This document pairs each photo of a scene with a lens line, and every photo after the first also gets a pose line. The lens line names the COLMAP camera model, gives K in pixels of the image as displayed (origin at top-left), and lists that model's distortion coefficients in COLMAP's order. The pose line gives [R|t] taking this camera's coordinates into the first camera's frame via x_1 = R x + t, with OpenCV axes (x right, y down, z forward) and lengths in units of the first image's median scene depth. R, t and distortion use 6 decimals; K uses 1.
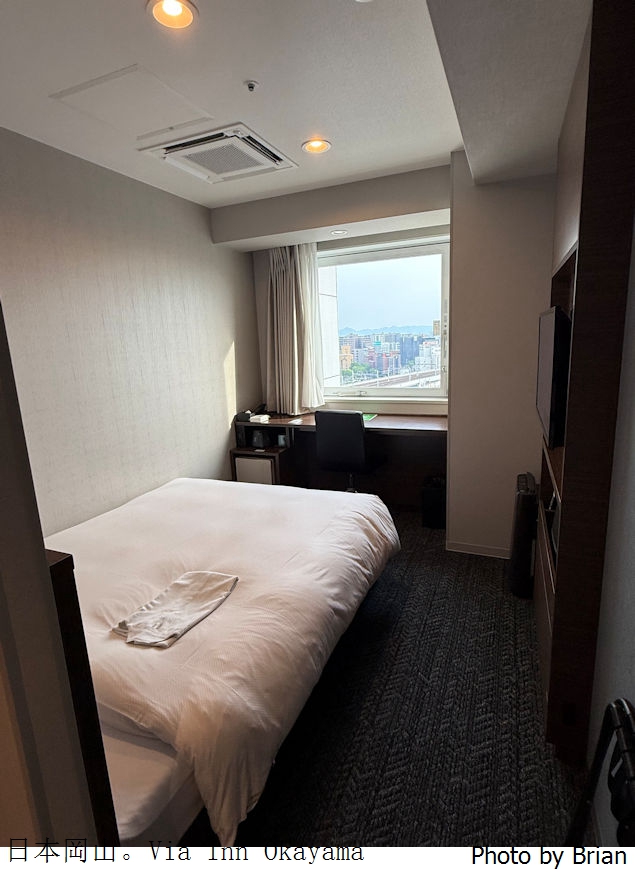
lens RADIAL K [[464.4, 0, 316.0], [0, 464.4, 431.4], [0, 0, 1]] dist [-0.003267, 0.000136]
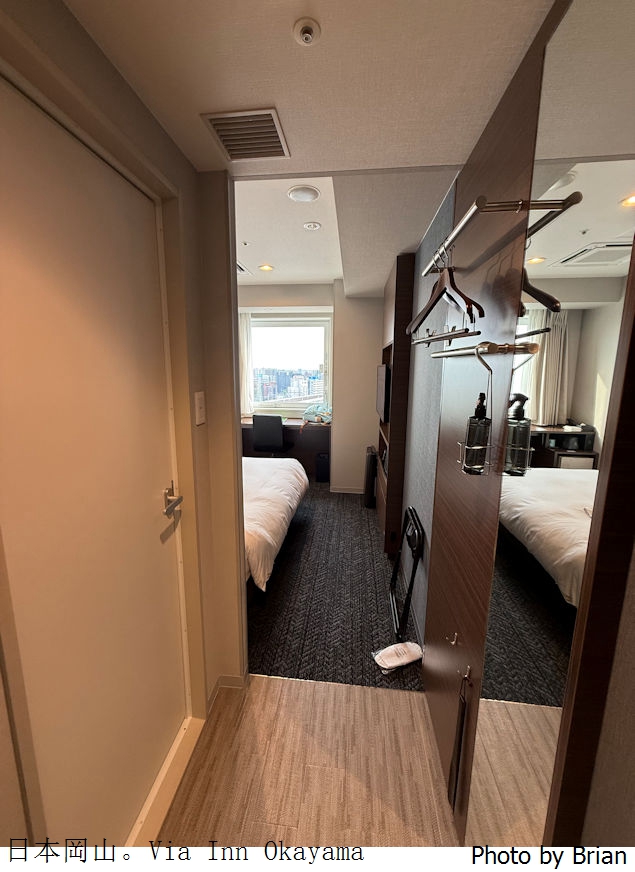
lens RADIAL K [[363.5, 0, 317.5], [0, 363.5, 436.0], [0, 0, 1]] dist [0.018023, 0.000101]
pose [[0.954311, -0.002976, 0.298801, -0.216988], [0.010031, 0.999706, -0.022080, 0.078815], [-0.298647, 0.024068, 0.954060, -0.388006]]
